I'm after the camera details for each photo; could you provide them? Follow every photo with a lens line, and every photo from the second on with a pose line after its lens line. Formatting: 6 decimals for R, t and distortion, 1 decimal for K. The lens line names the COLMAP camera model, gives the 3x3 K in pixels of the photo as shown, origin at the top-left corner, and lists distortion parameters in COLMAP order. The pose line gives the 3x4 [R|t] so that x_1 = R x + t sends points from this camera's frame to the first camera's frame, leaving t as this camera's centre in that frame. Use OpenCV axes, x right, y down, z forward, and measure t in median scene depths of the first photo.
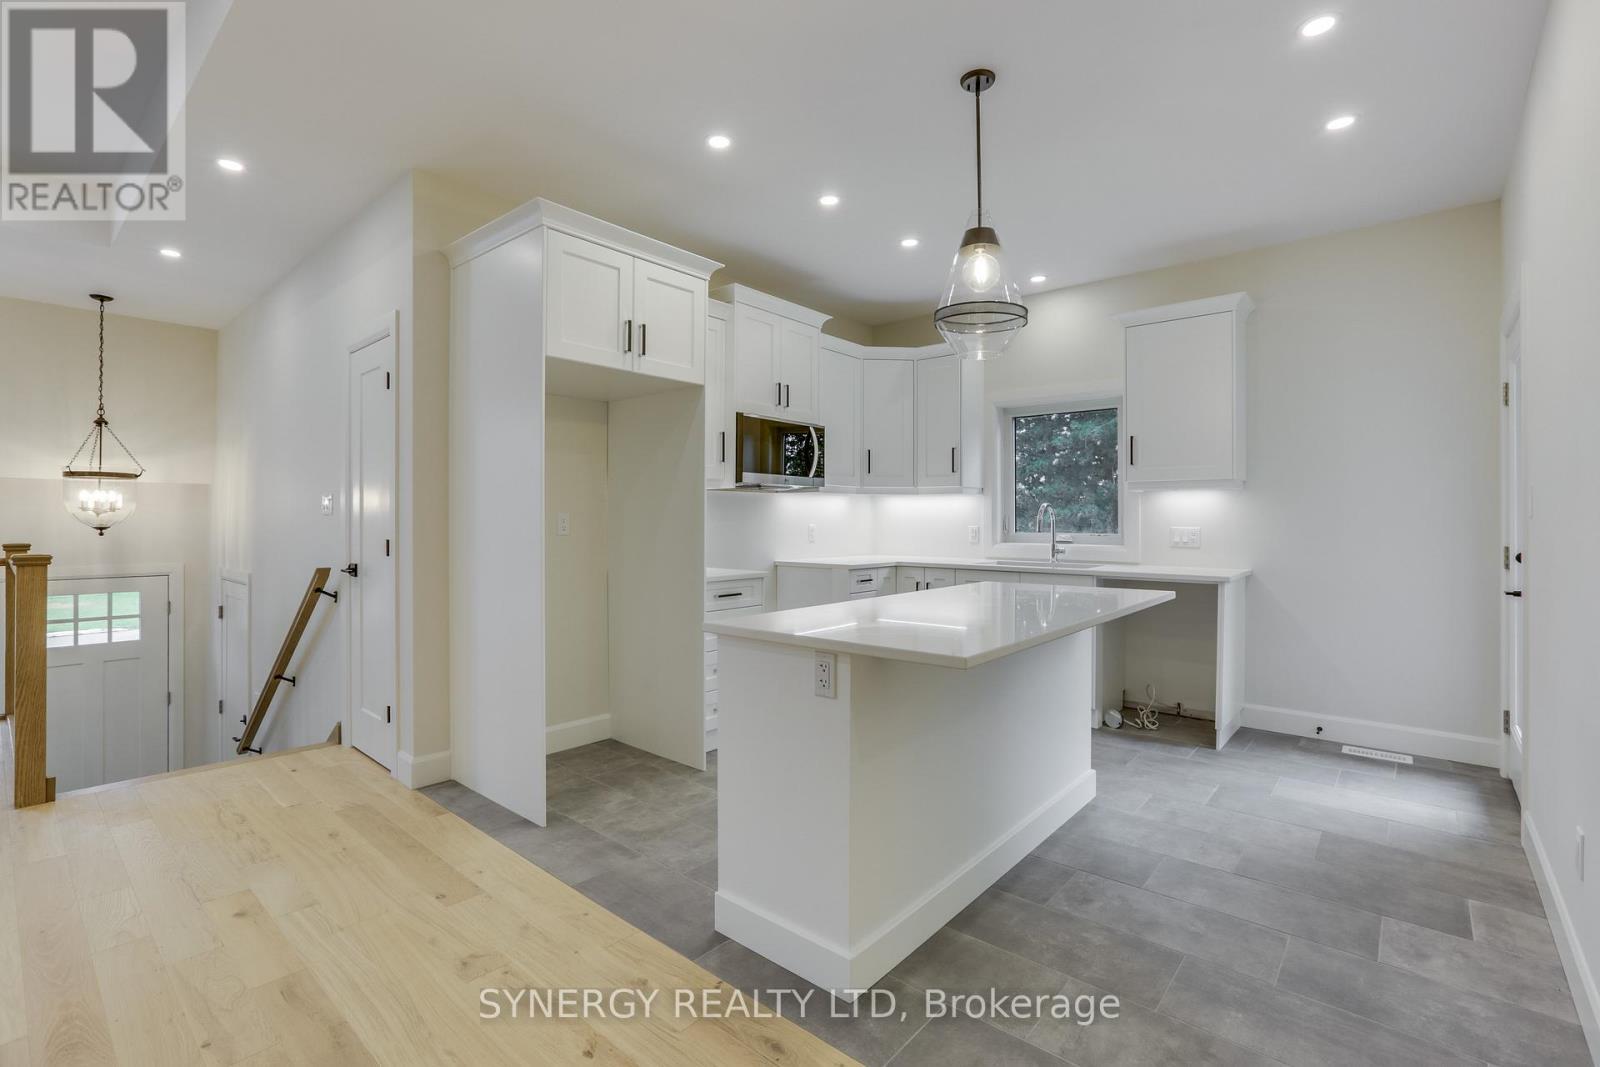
lens RADIAL K [[717.9, 0, 797.8], [0, 717.9, 525.2], [0, 0, 1]] dist [-0.044456, 0.014170]
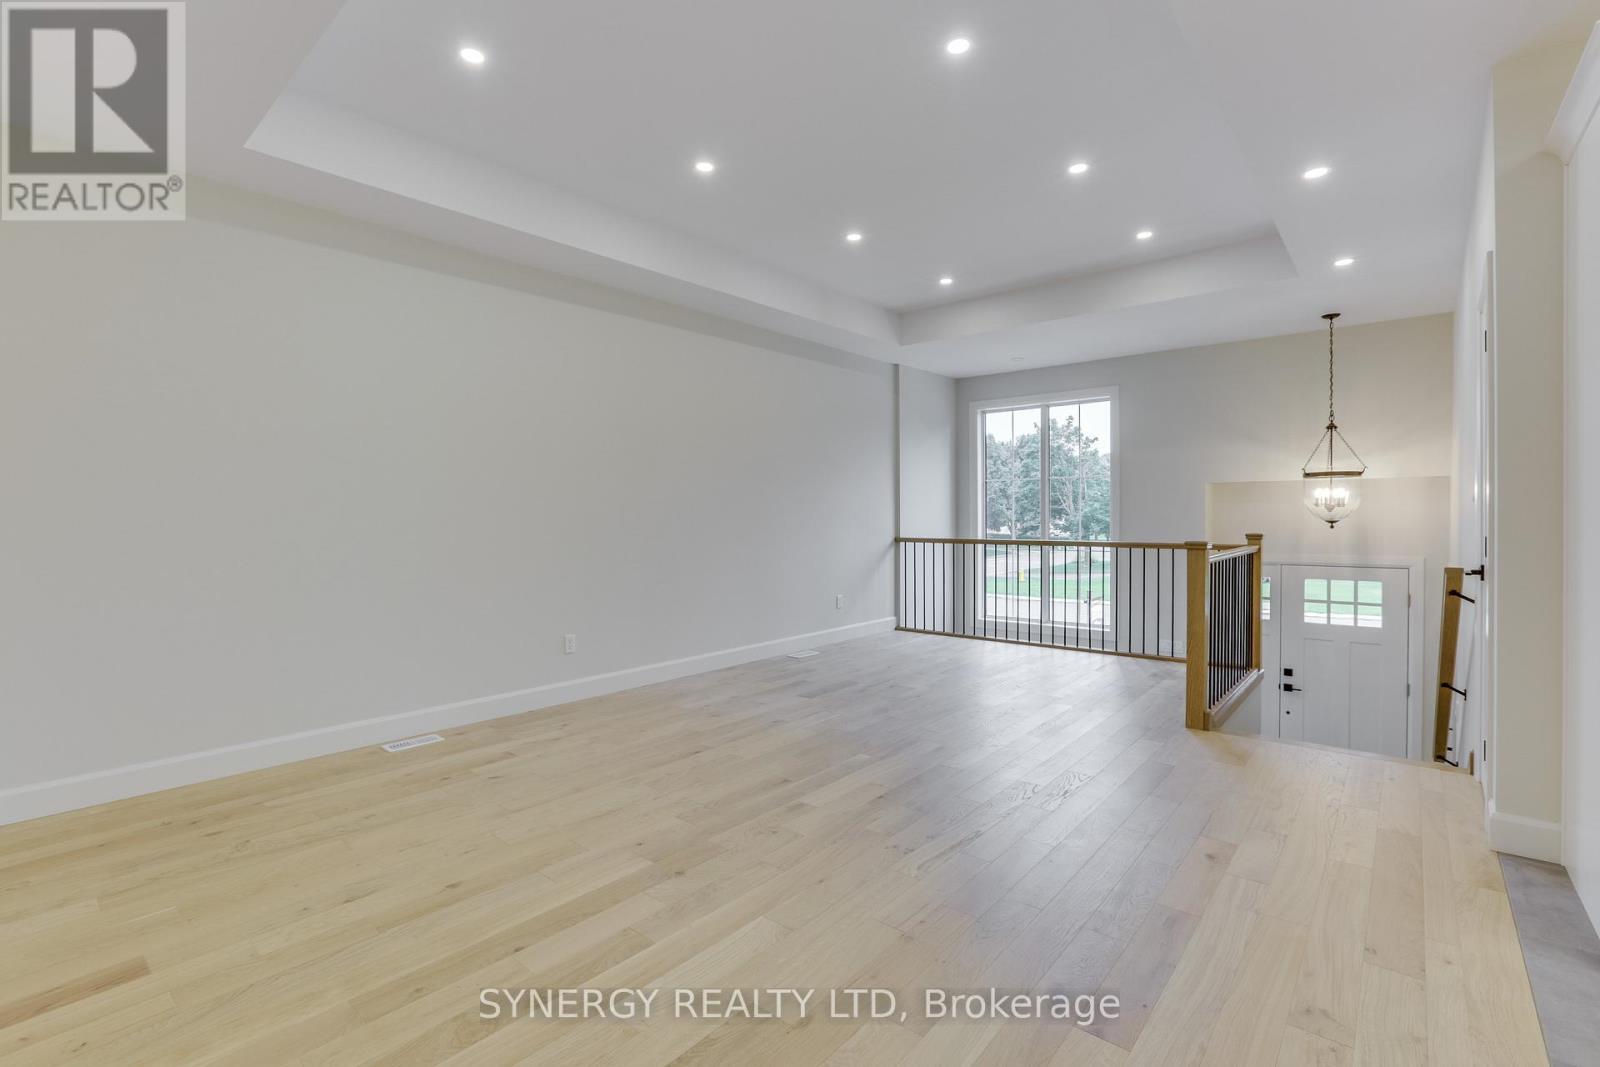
lens RADIAL K [[733.7, 0, 807.2], [0, 733.7, 531.8], [0, 0, 1]] dist [-0.021359, 0.016078]
pose [[0.025551, 0.017954, -0.999512, 0.175177], [-0.000245, 0.999839, 0.017953, -0.000373], [0.999673, -0.000214, 0.025551, 0.140010]]
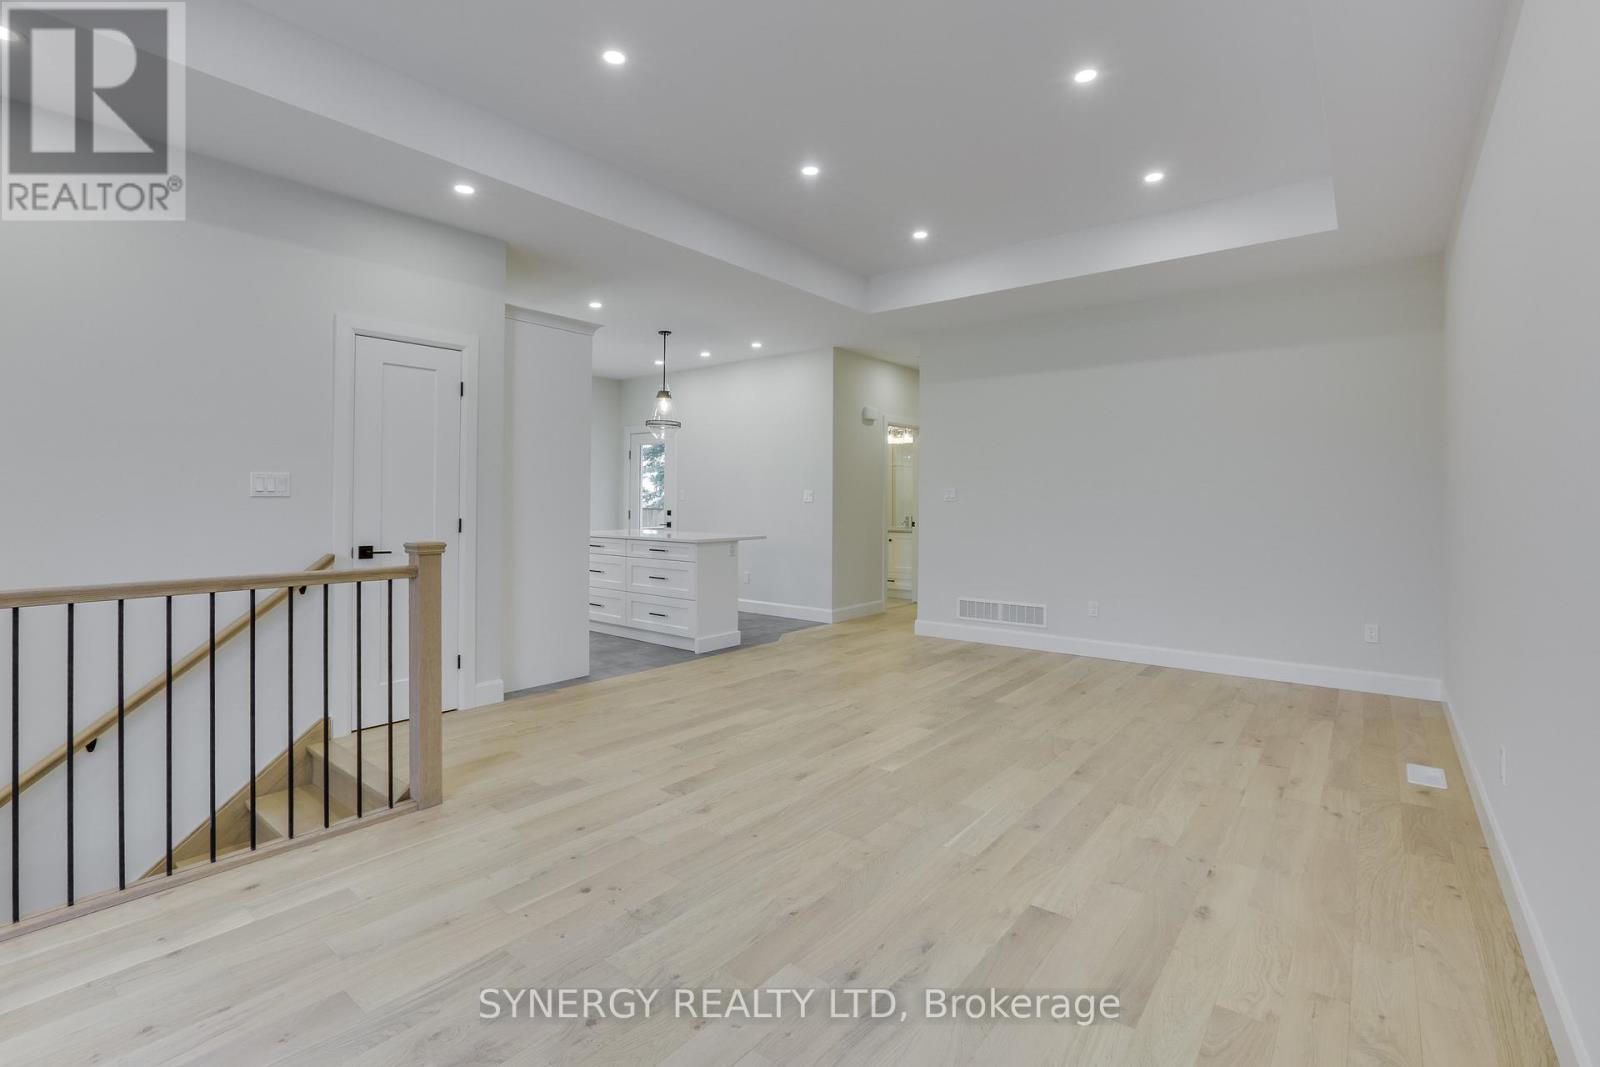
lens RADIAL K [[774.3, 0, 772.0], [0, 774.3, 513.5], [0, 0, 1]] dist [-0.053338, 0.019104]
pose [[-0.021818, -0.018314, 0.999594, -1.292760], [0.000159, 0.999832, 0.018322, -0.007451], [-0.999762, 0.000559, -0.021812, 0.342208]]
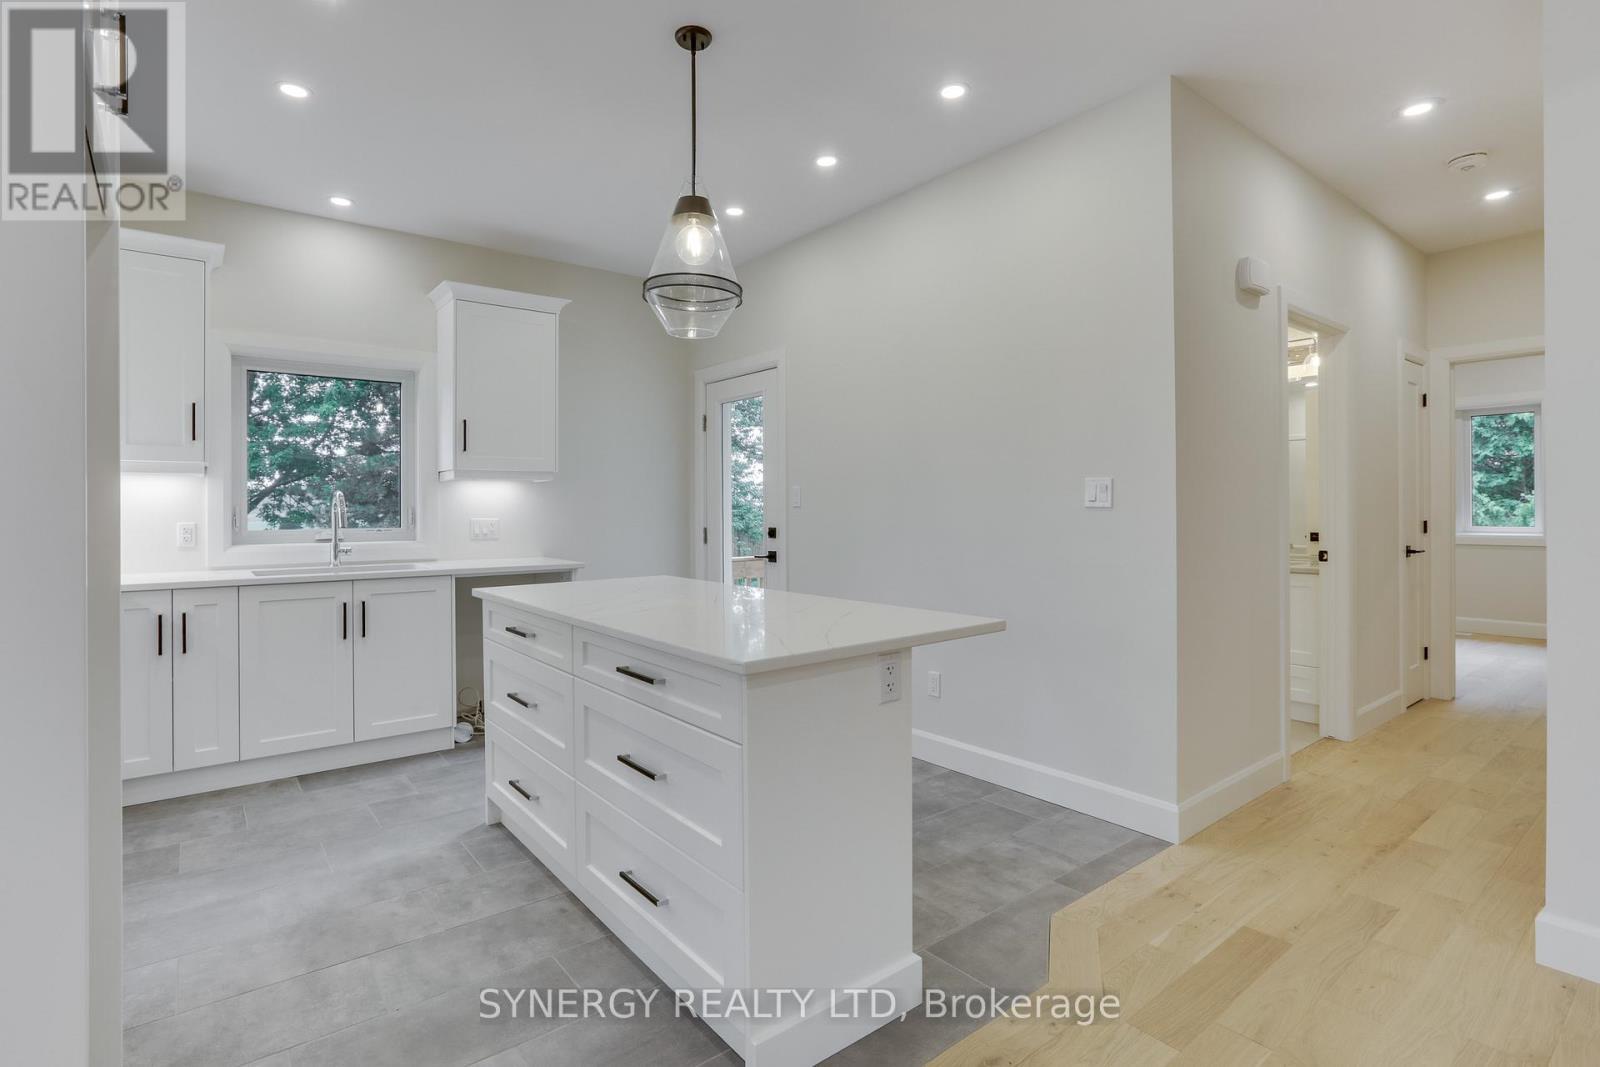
lens RADIAL K [[774.3, 0, 772.0], [0, 774.3, 513.5], [0, 0, 1]] dist [-0.053338, 0.019104]
pose [[0.203865, -0.009779, 0.978950, -0.364824], [0.014531, 0.999870, 0.006962, -0.004648], [-0.978891, 0.012806, 0.203980, 0.359646]]
